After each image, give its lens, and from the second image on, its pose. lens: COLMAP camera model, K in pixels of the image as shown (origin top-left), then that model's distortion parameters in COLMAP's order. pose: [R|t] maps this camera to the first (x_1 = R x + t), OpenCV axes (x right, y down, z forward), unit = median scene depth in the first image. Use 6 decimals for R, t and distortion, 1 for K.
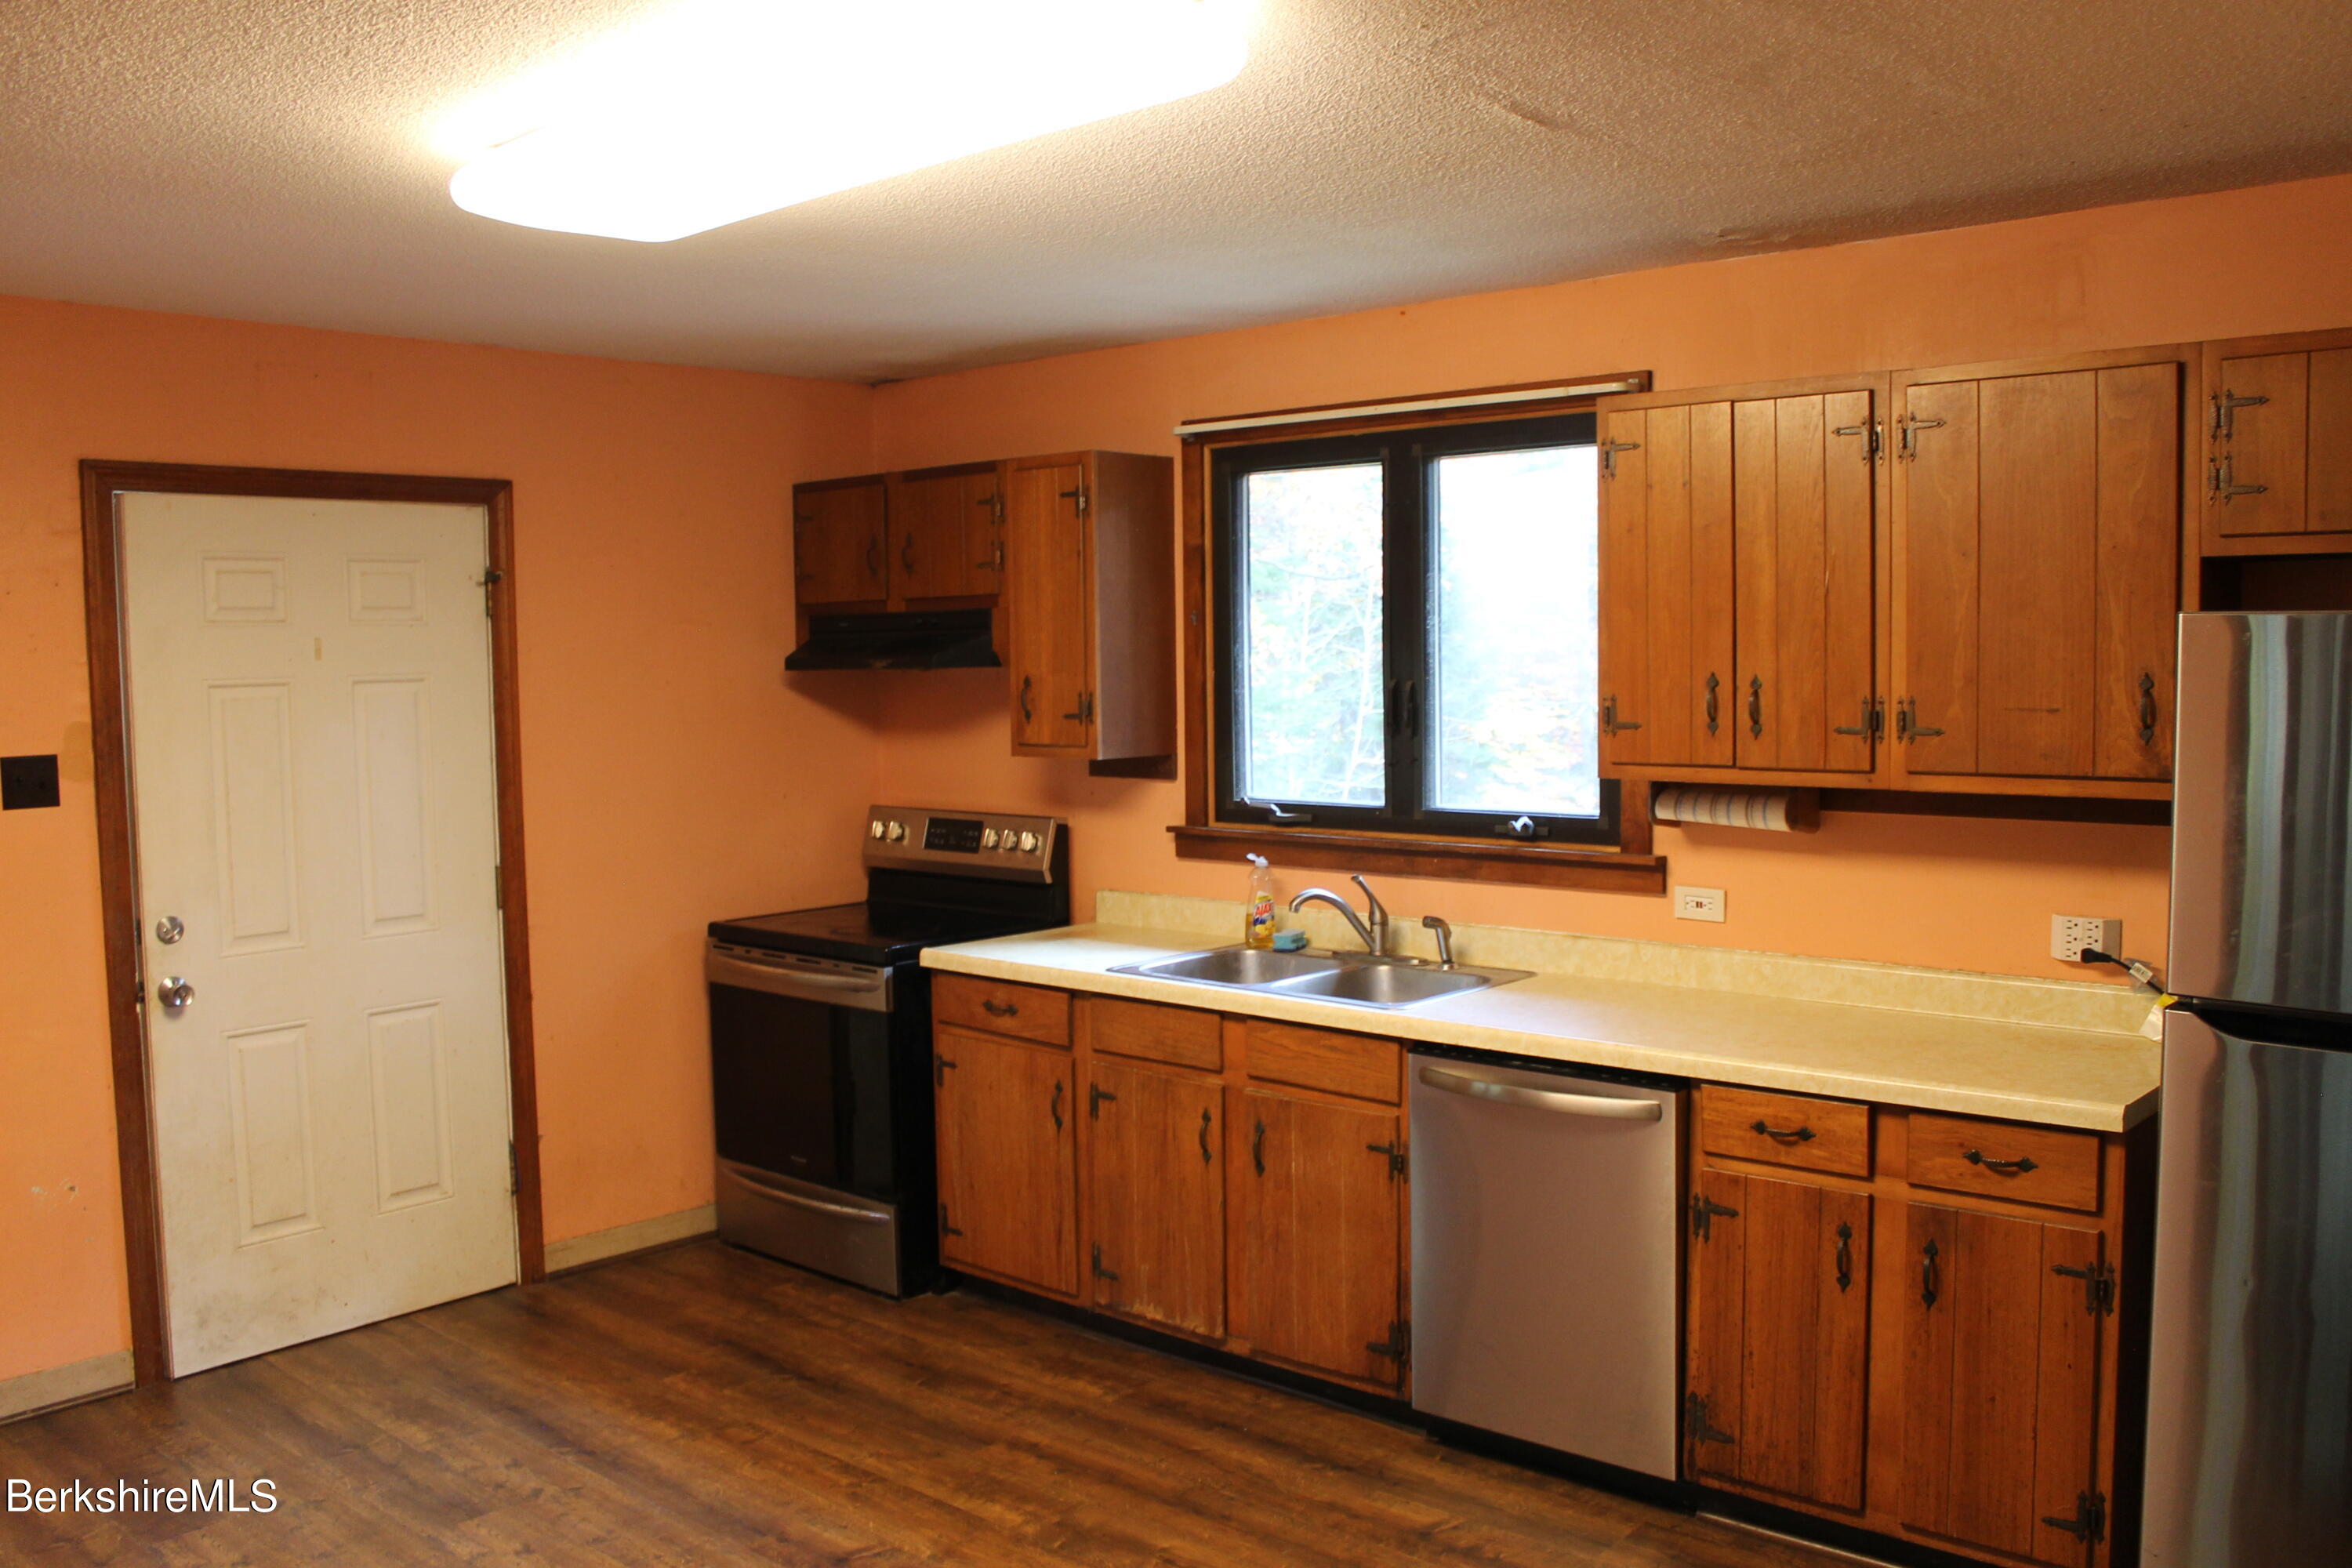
lens RADIAL K [[1977.8, 0, 1166.6], [0, 1977.8, 782.9], [0, 0, 1]] dist [-0.160642, 0.131465]
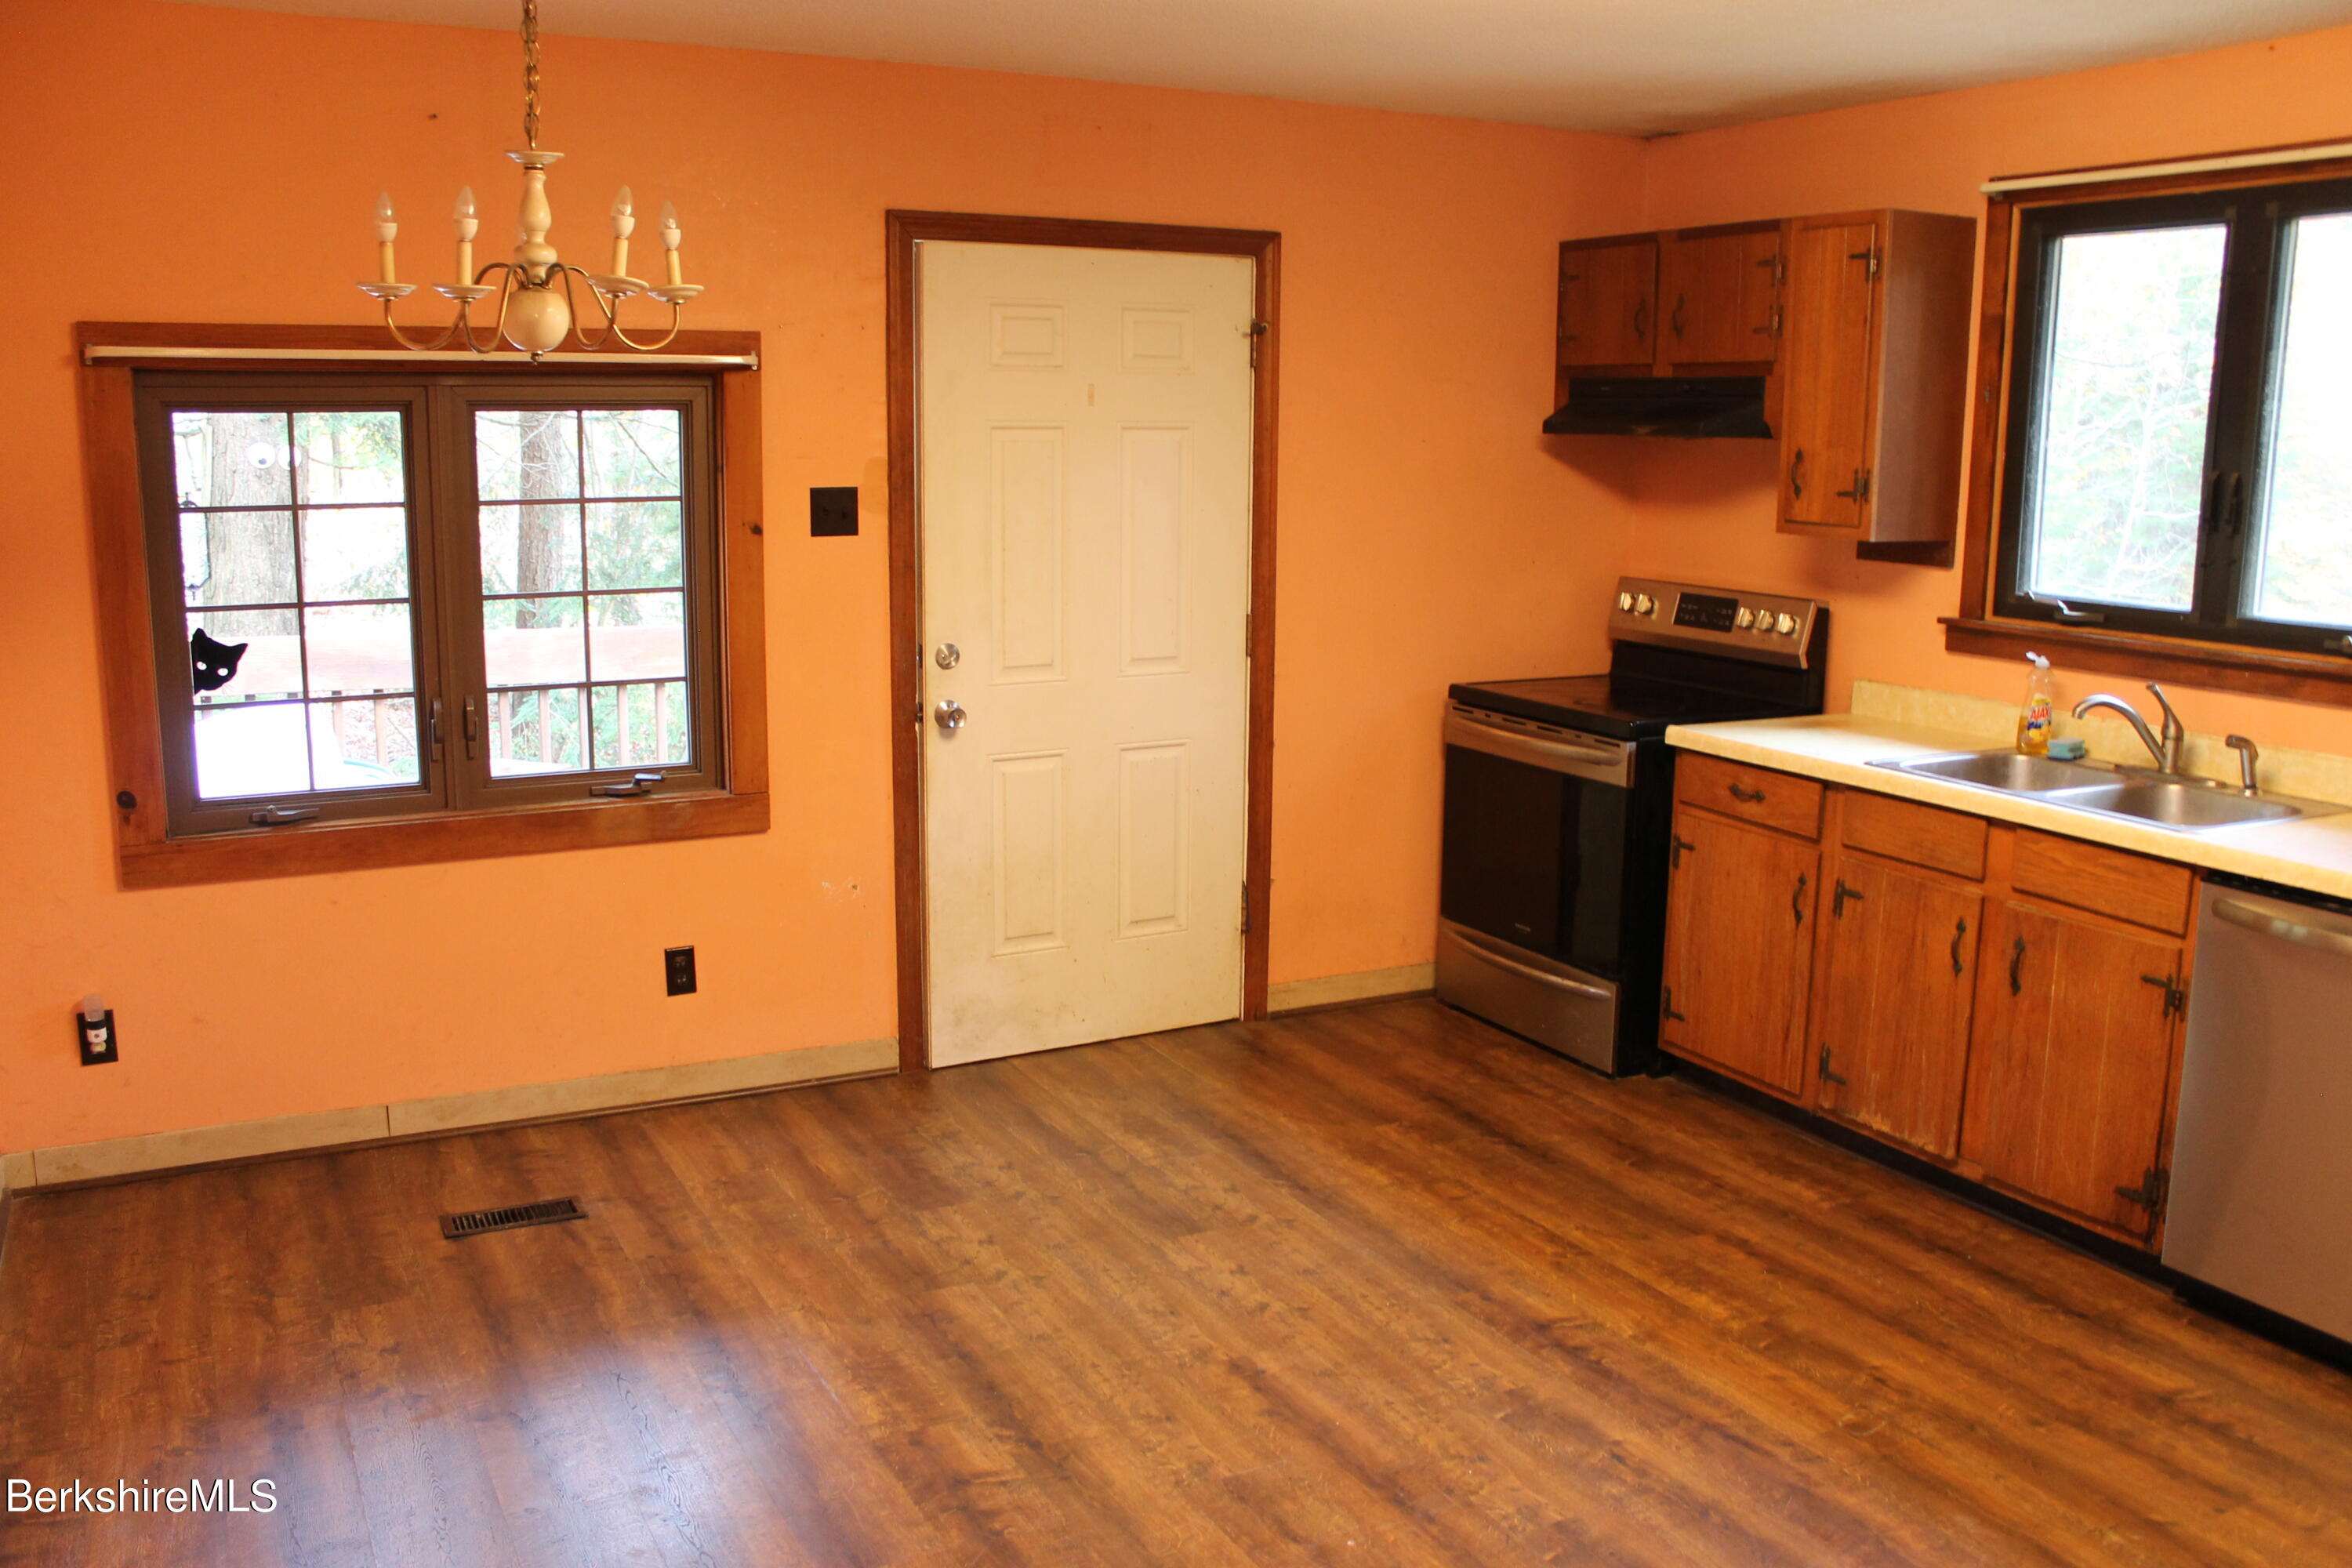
lens RADIAL K [[1977.8, 0, 1167.8], [0, 1977.8, 780.3], [0, 0, 1]] dist [-0.160642, 0.131465]
pose [[0.934724, 0.088073, -0.344288, -0.021882], [-0.048695, 0.991407, 0.121410, 0.005982], [0.352022, -0.096719, 0.930981, 0.011614]]
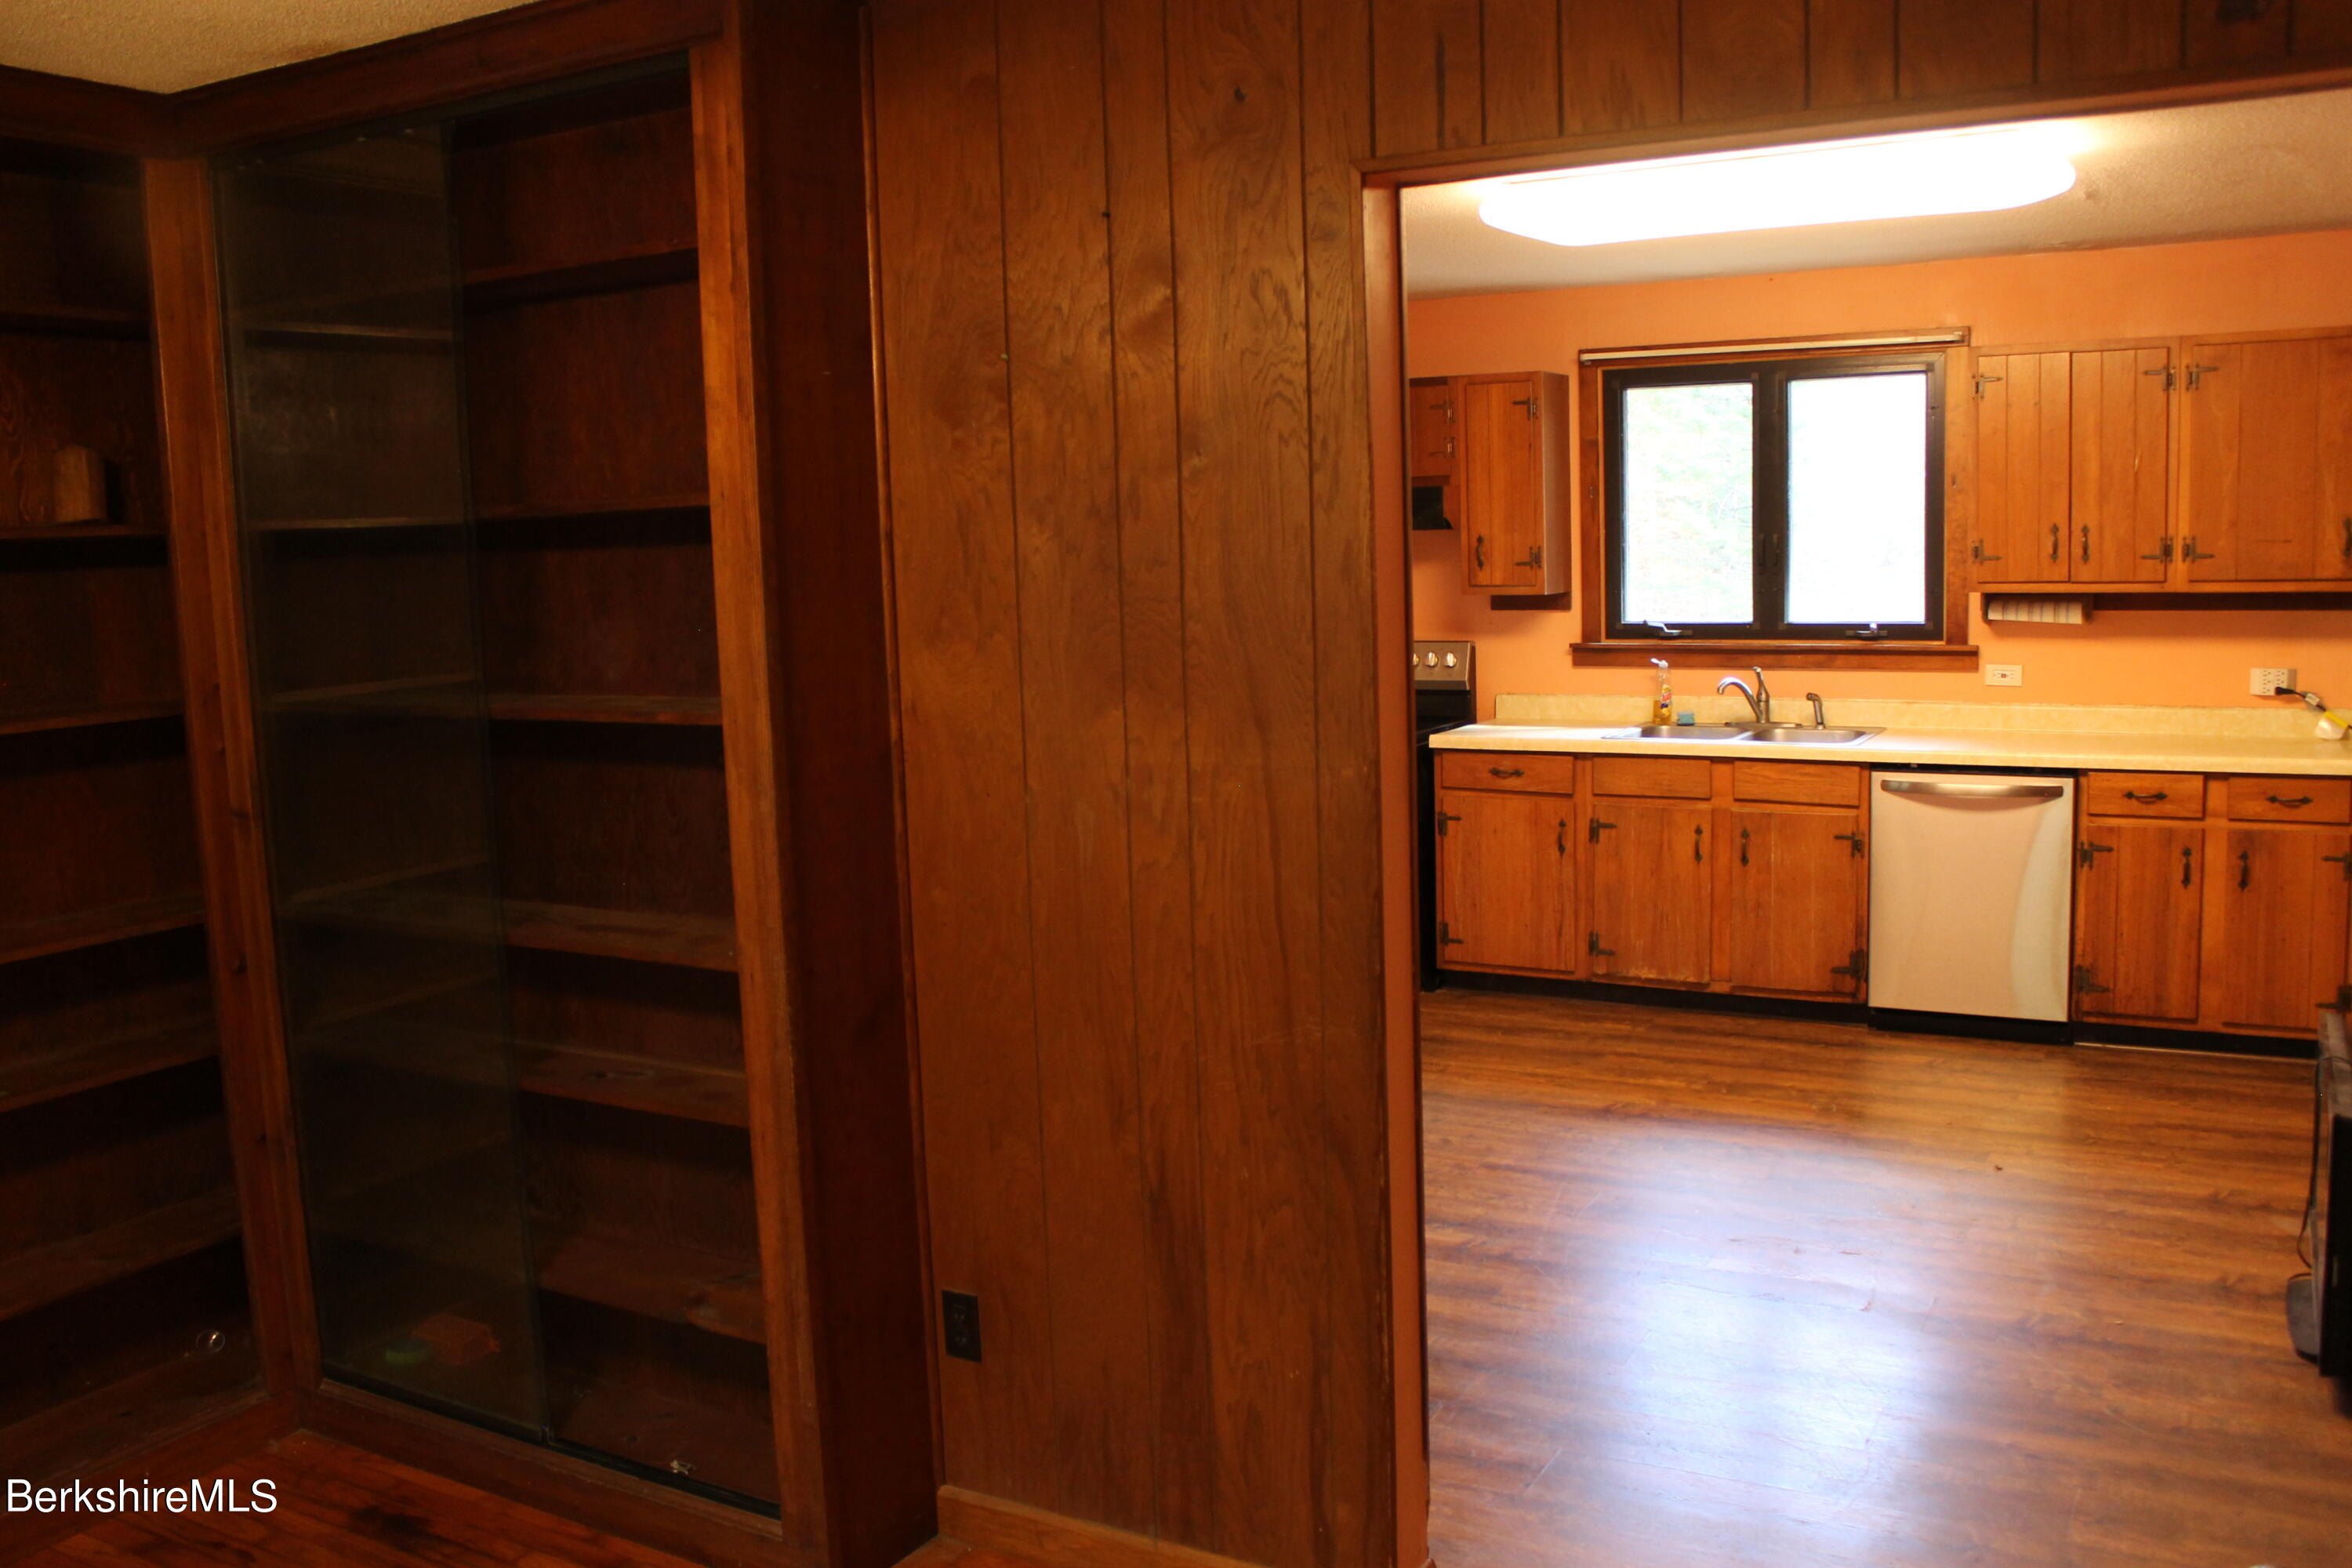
lens RADIAL K [[1977.8, 0, 1169.8], [0, 1977.8, 784.8], [0, 0, 1]] dist [-0.160642, 0.131465]
pose [[0.978343, -0.042059, 0.202672, -0.636705], [0.030896, 0.997842, 0.057931, 0.037040], [-0.204671, -0.050415, 0.977532, -0.332493]]
